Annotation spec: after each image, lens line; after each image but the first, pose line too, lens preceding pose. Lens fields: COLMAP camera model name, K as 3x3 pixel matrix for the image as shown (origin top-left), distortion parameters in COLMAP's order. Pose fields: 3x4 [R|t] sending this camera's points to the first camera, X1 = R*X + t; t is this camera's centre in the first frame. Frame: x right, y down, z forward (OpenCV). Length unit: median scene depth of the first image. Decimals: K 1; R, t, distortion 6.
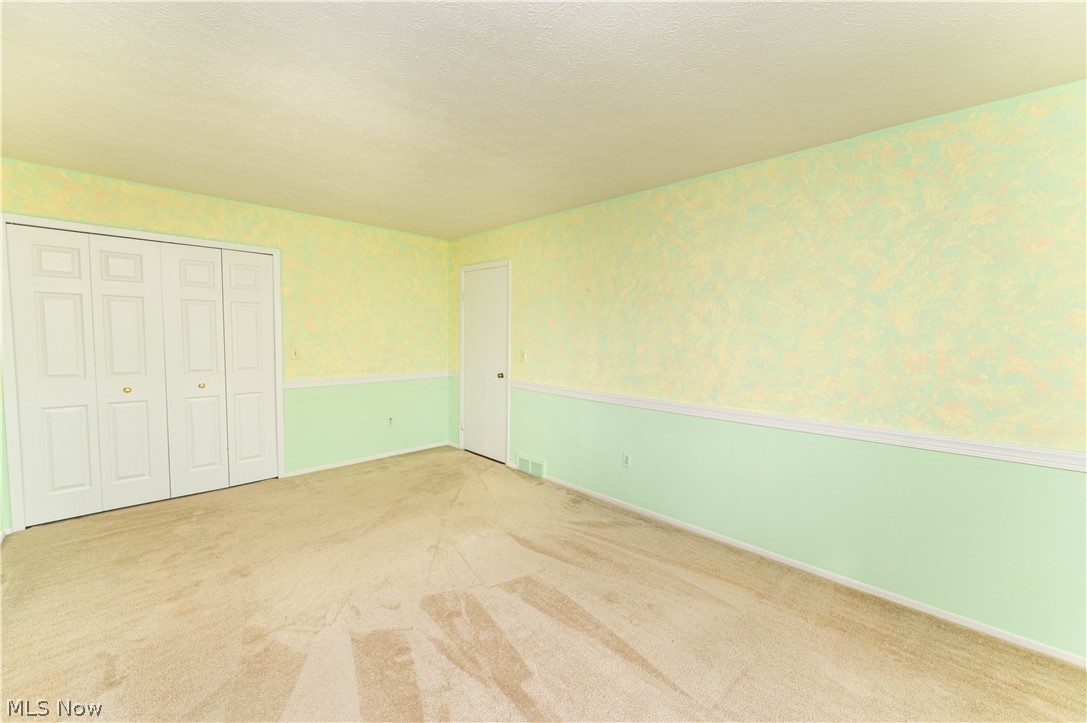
lens RADIAL K [[431.9, 0, 545.5], [0, 431.9, 364.6], [0, 0, 1]] dist [-0.005157, 0.000405]
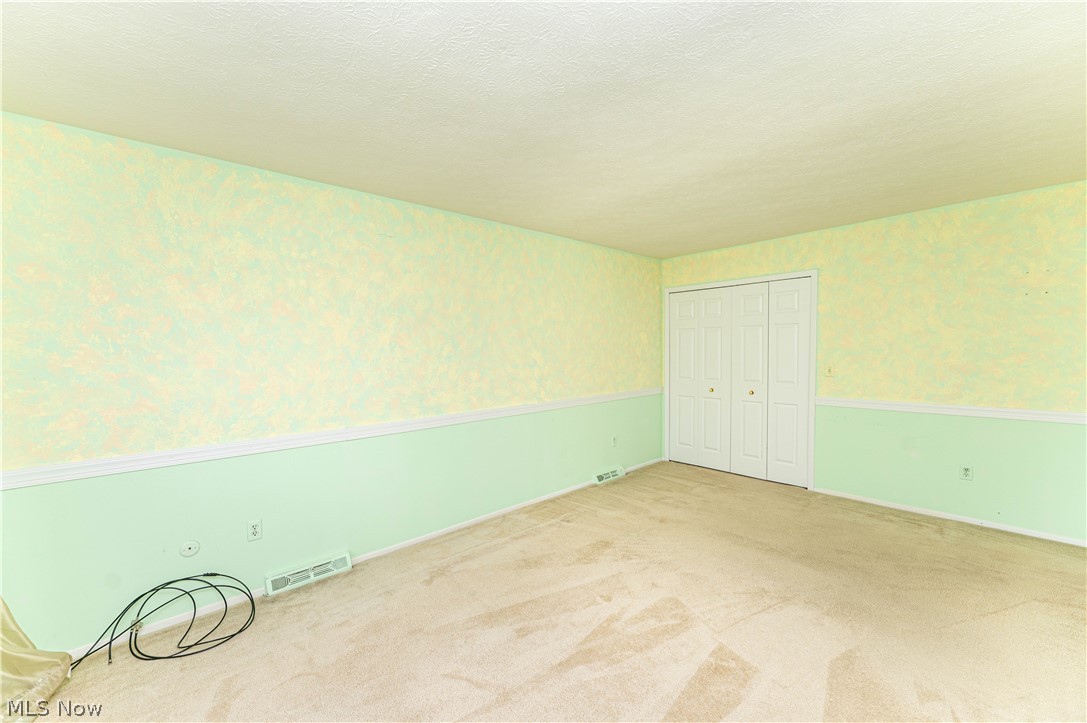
lens RADIAL K [[431.9, 0, 541.5], [0, 431.9, 379.4], [0, 0, 1]] dist [-0.005157, 0.000405]
pose [[-0.057462, 0.057154, -0.996710, 0.454684], [-0.055889, 0.996610, 0.060371, -0.029561], [0.996782, 0.059174, -0.054073, 0.402976]]
